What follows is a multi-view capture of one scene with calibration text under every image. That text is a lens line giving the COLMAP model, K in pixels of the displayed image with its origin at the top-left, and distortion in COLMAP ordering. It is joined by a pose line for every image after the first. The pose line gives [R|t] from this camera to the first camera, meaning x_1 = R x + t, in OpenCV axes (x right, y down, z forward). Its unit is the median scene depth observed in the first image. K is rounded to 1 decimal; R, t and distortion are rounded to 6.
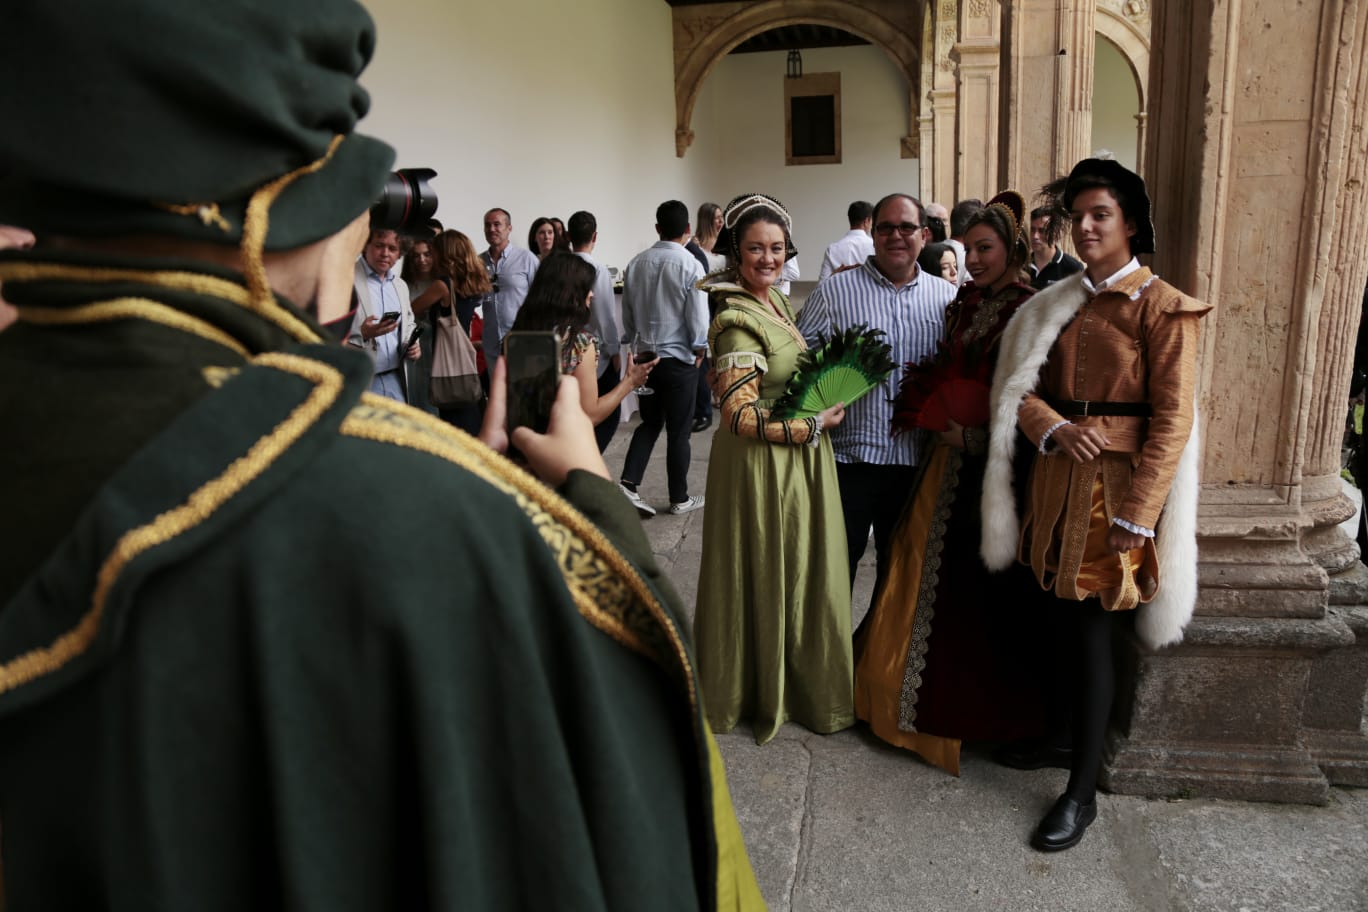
lens RADIAL K [[950.3, 0, 689.3], [0, 950.3, 459.9], [0, 0, 1]] dist [-0.133938, 0.080703]
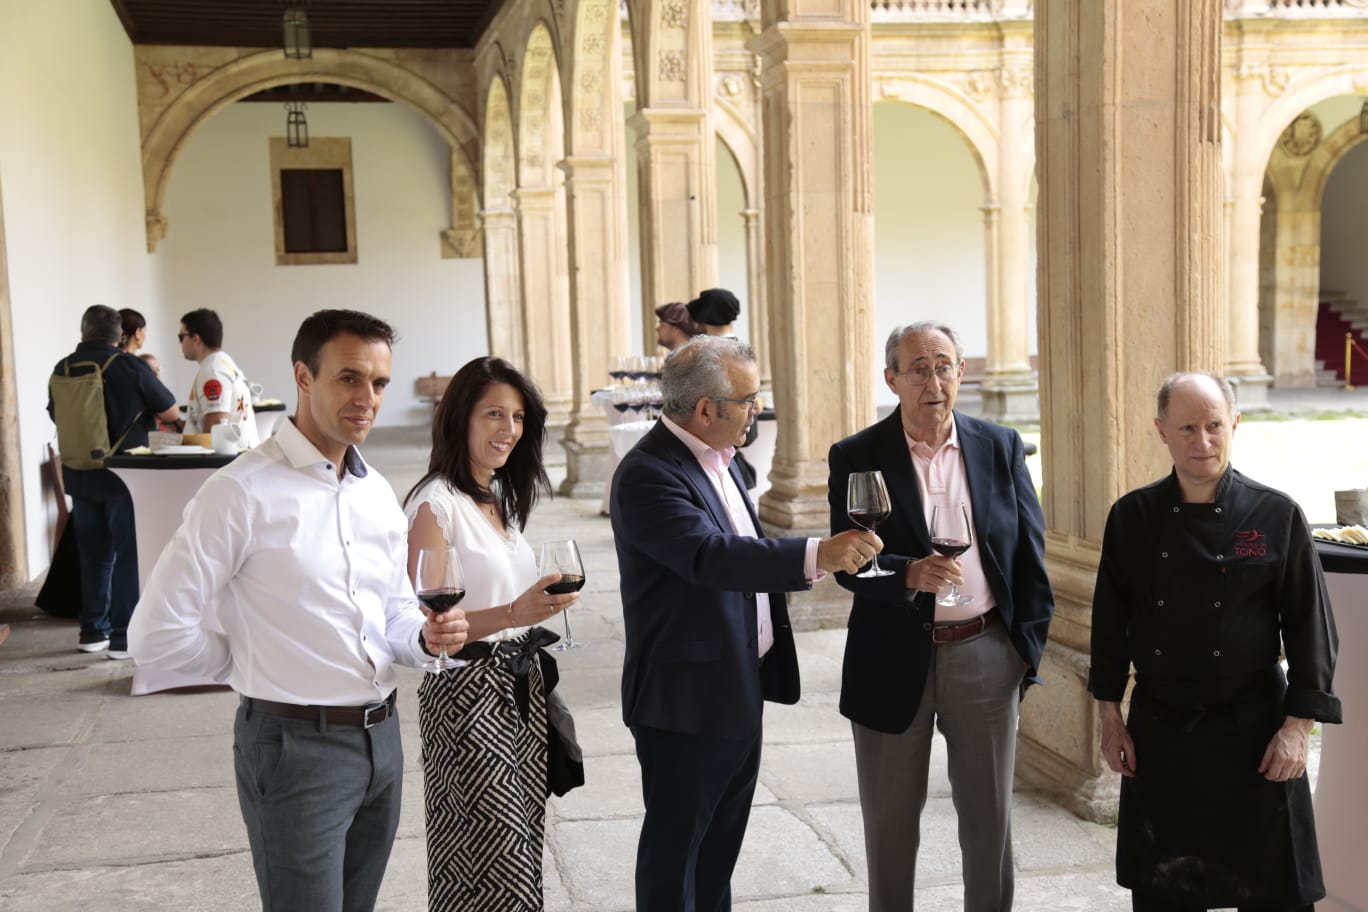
lens RADIAL K [[1753.3, 0, 684.0], [0, 1753.3, 456.0], [0, 0, 1]] dist [0.150466, 0.037735]
pose [[0.918571, -0.022438, 0.394618, -0.188876], [0.096267, 0.981023, -0.168305, 0.100578], [-0.383353, 0.192589, 0.903300, -0.369684]]
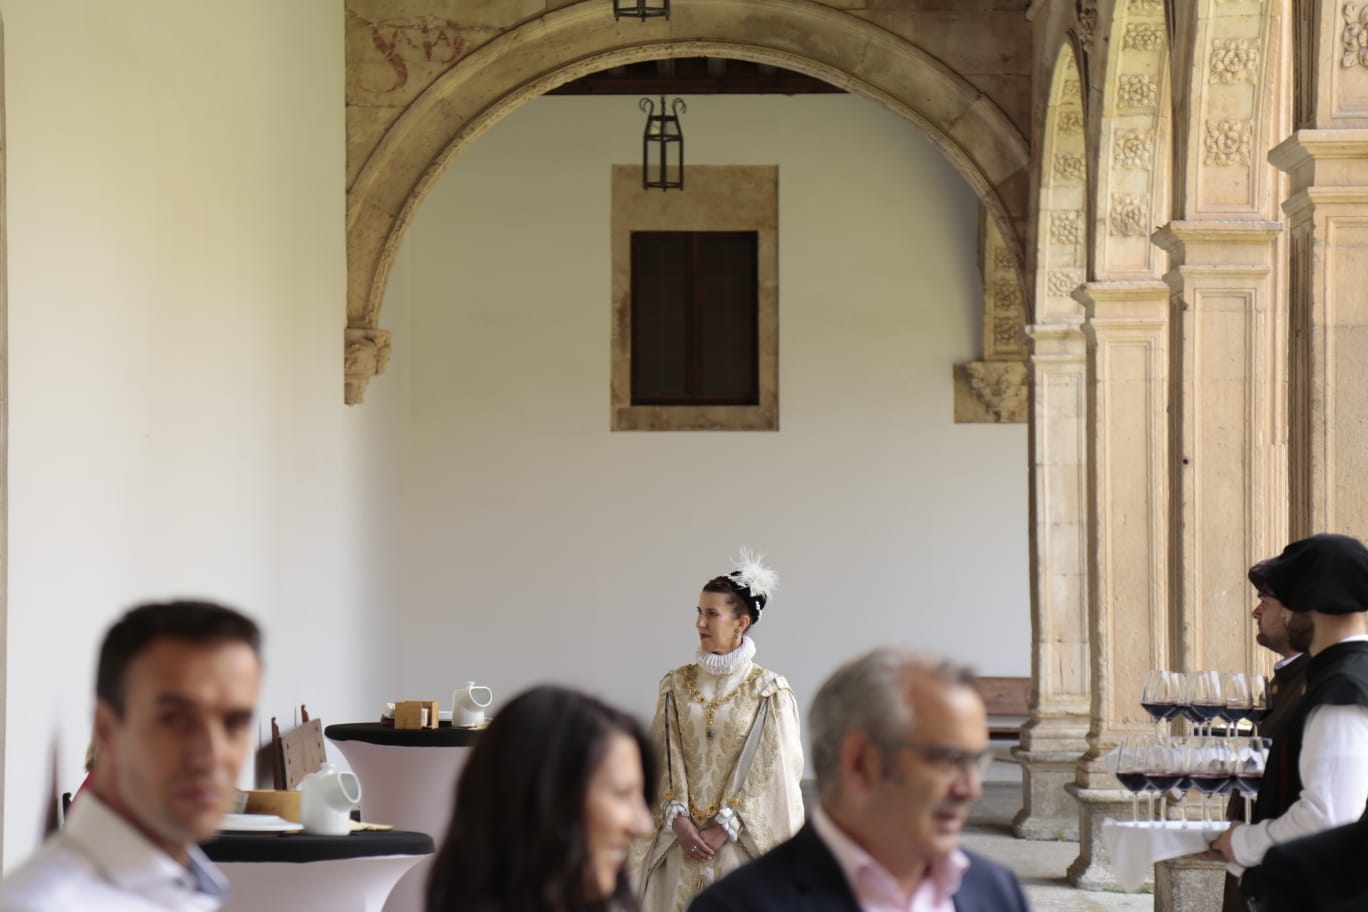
lens RADIAL K [[3937.3, 0, 684.0], [0, 3937.3, 456.0], [0, 0, 1]] dist [0.708675, 1.017511]
pose [[0.982995, 0.042834, 0.178568, -0.161685], [0.008482, 0.960786, -0.277160, 0.109228], [-0.183438, 0.273961, 0.944085, -0.427944]]
